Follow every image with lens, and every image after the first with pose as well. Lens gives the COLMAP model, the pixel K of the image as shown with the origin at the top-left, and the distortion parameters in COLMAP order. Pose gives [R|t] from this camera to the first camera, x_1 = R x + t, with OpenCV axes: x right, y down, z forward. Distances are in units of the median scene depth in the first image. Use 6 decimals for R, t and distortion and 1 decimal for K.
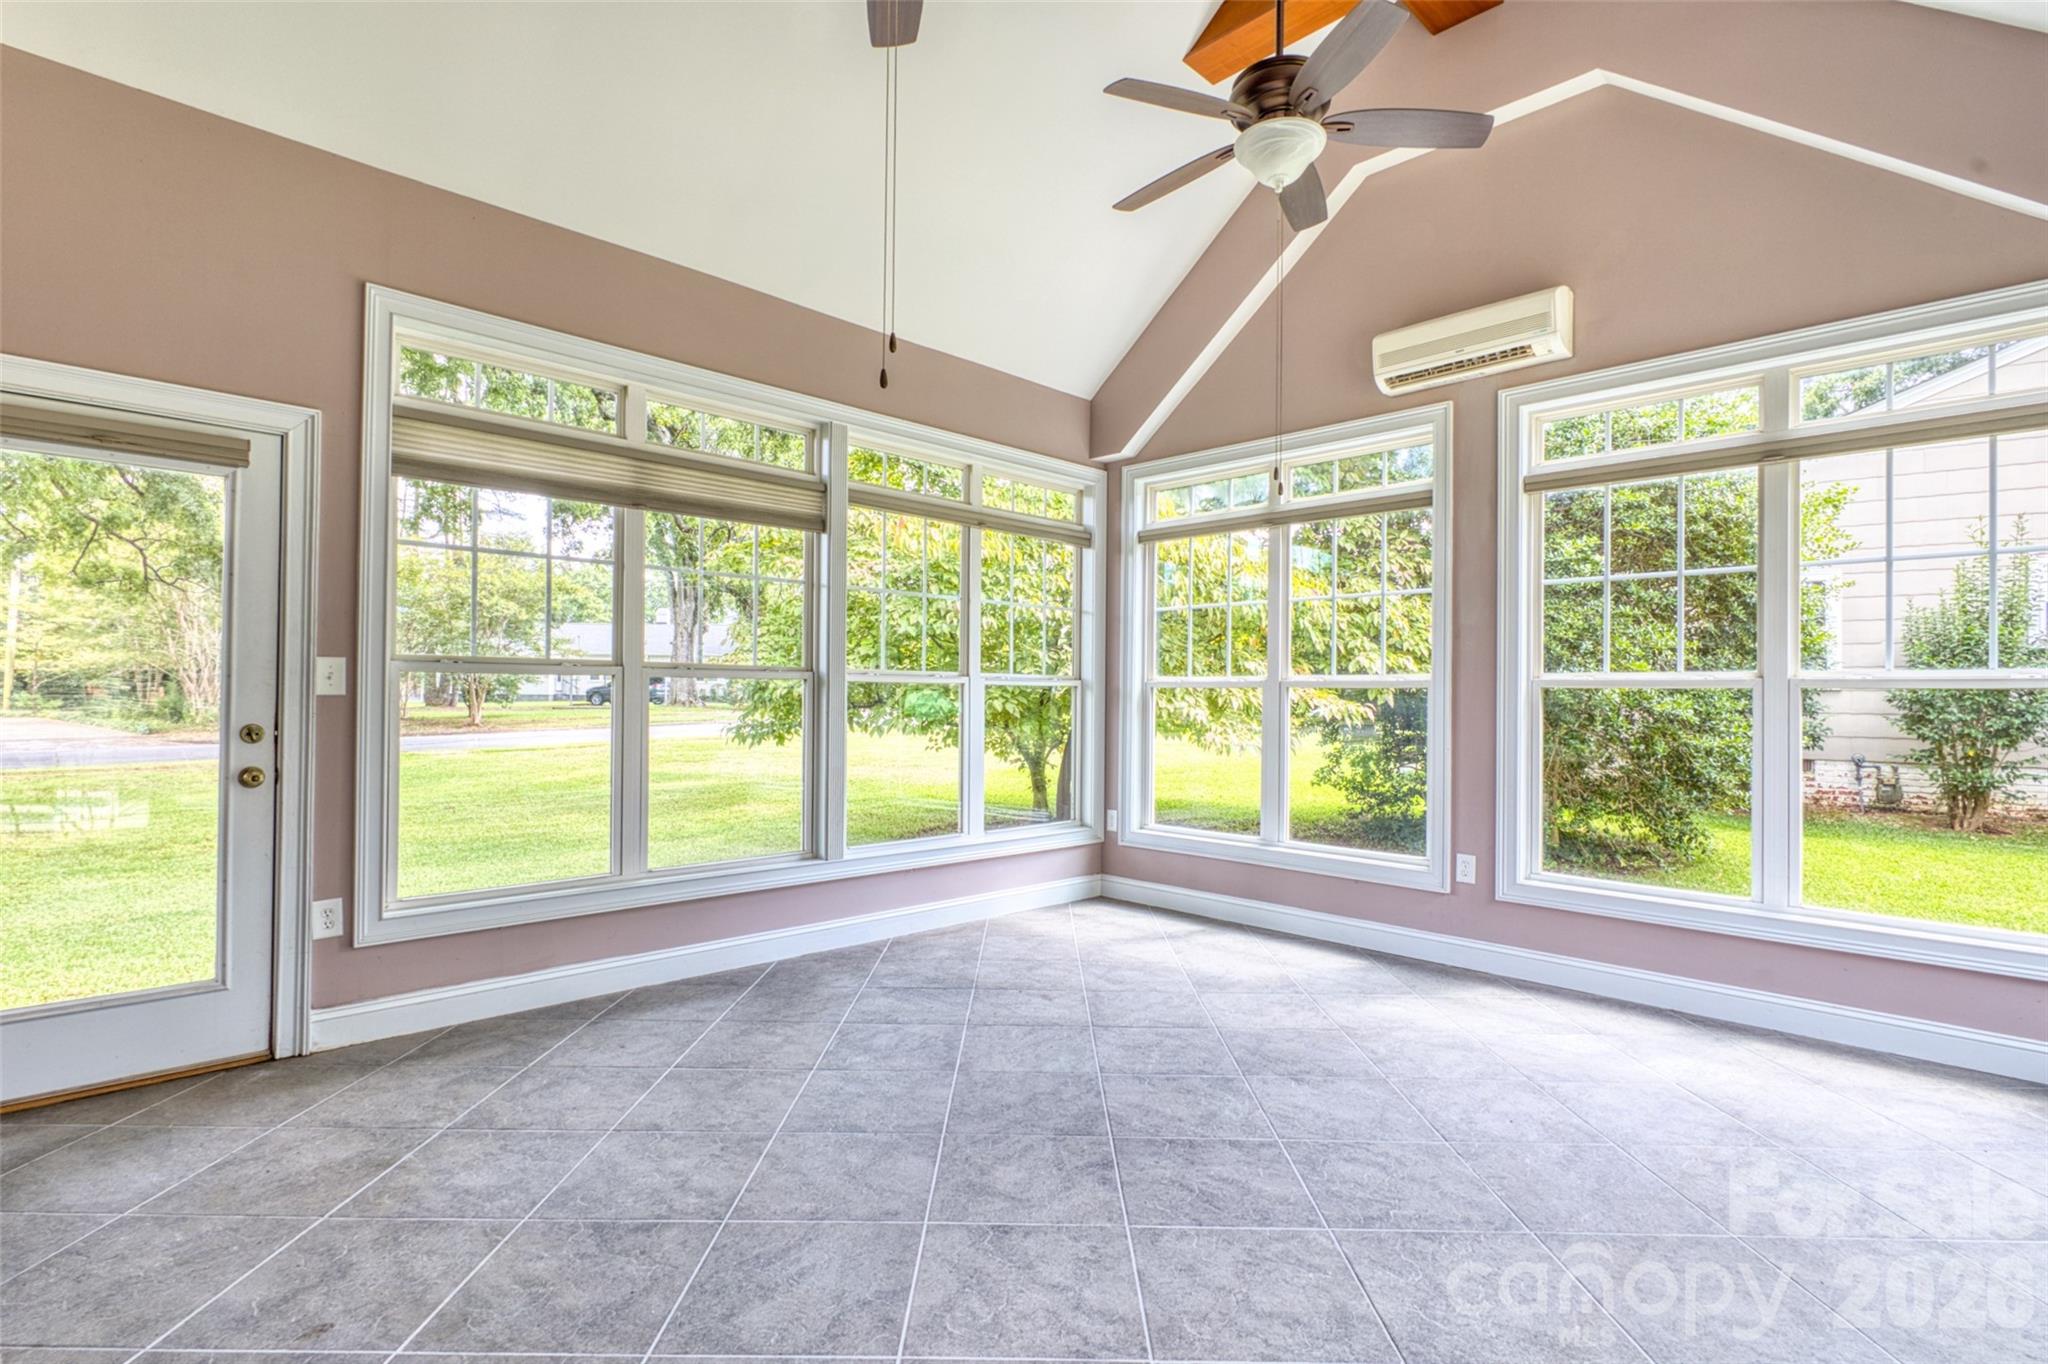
lens RADIAL K [[988.1, 0, 1037.3], [0, 988.1, 686.6], [0, 0, 1]] dist [-0.000488, -0.000127]
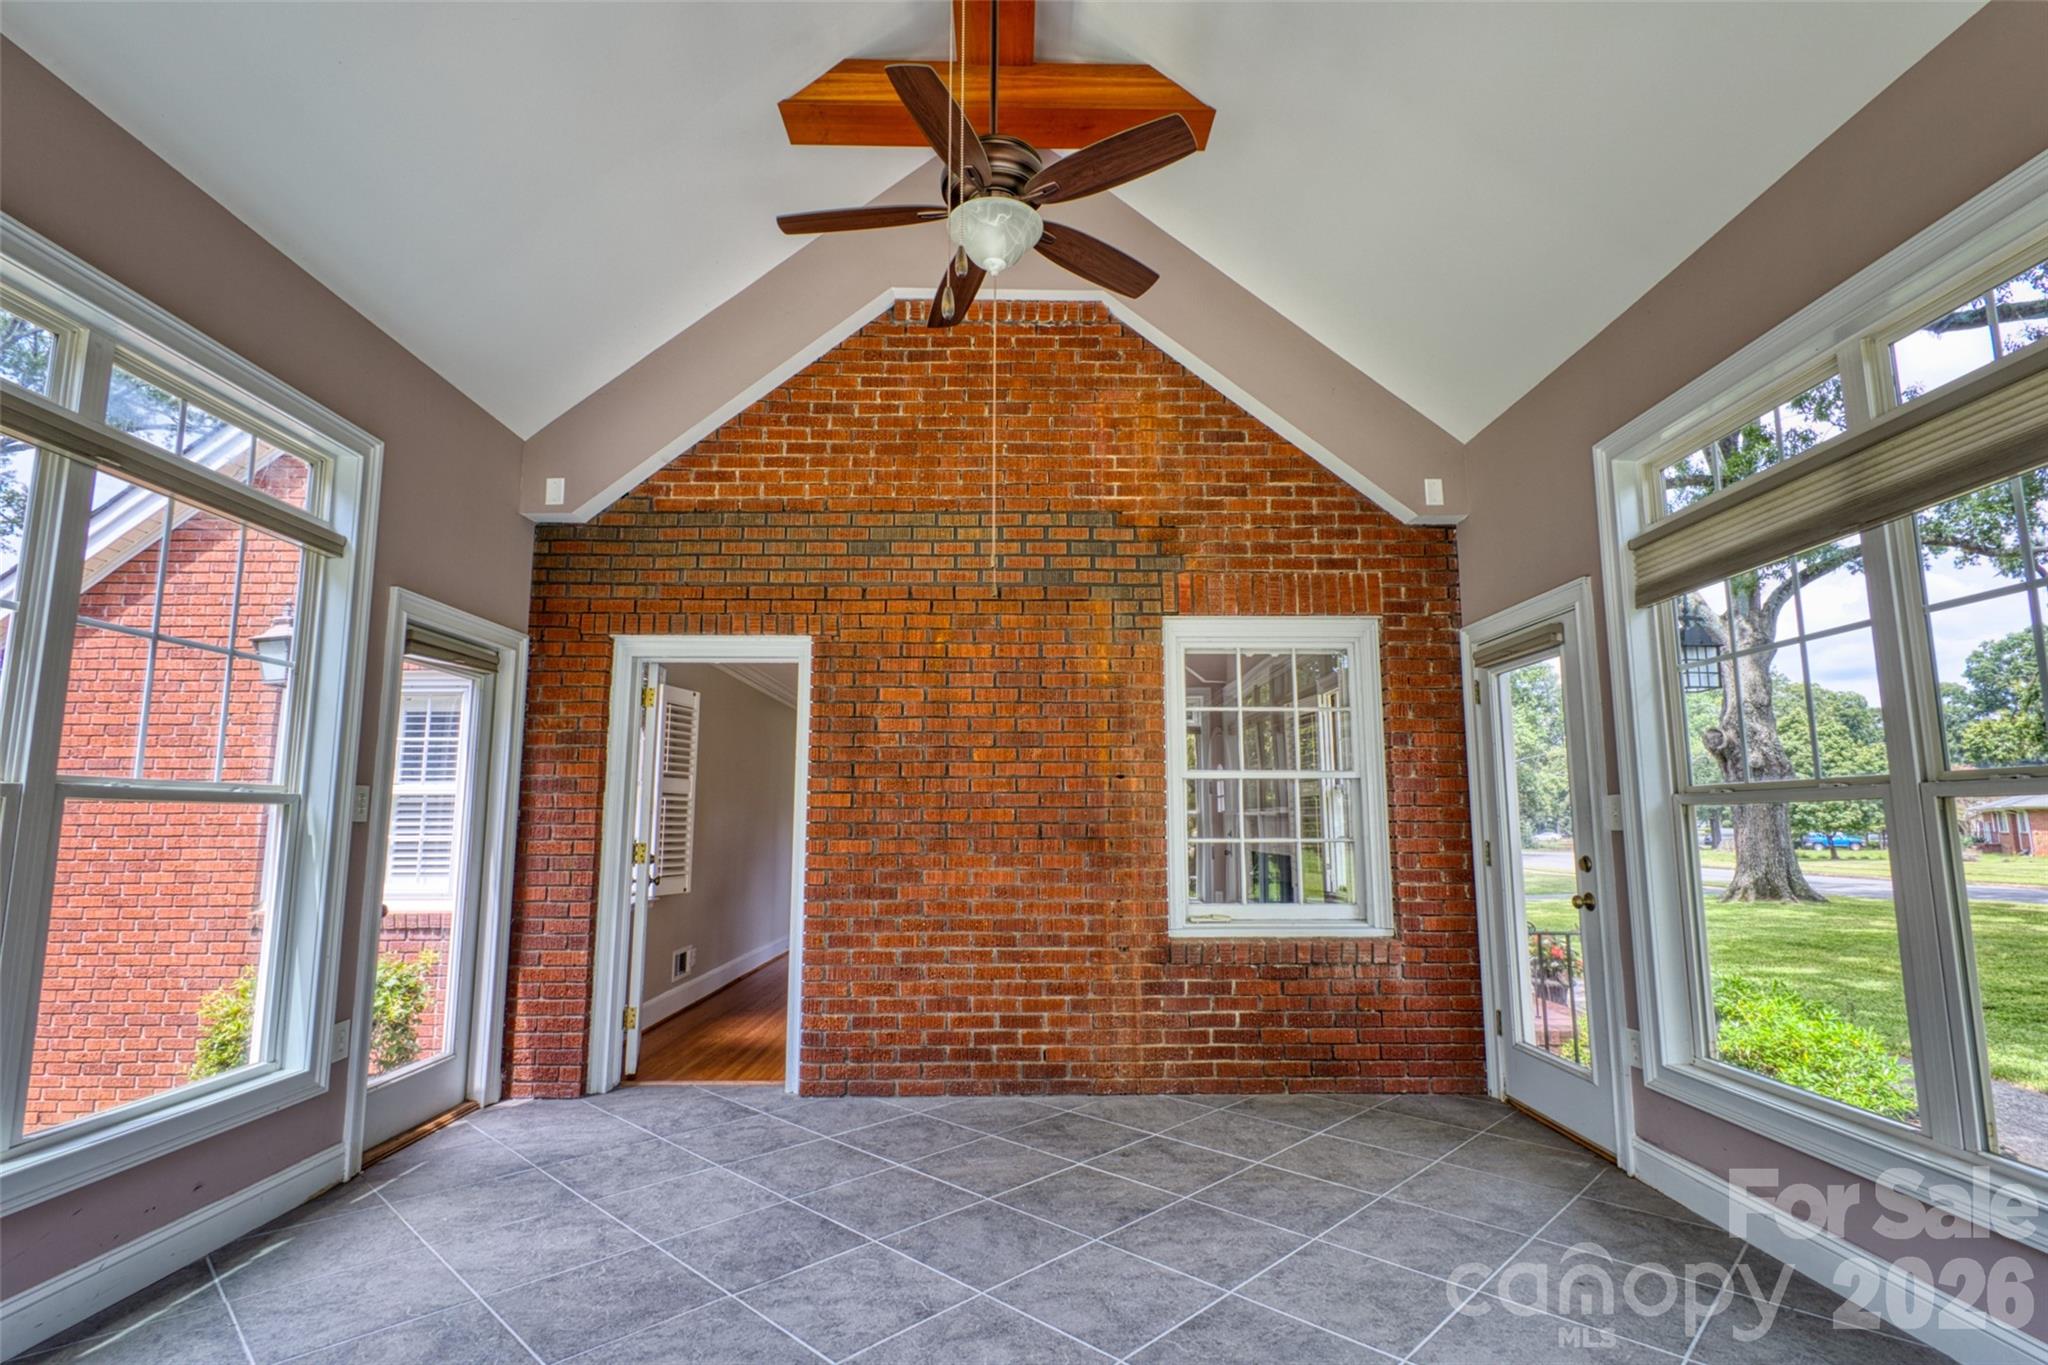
lens RADIAL K [[967.5, 0, 1024.0], [0, 967.5, 682.5], [0, 0, 1]] dist [-0.011384, 0.007752]
pose [[-0.700377, -0.112615, -0.704834, 0.418724], [-0.000552, 0.987560, -0.157239, 0.012160], [0.713773, -0.109738, -0.691726, 1.098192]]
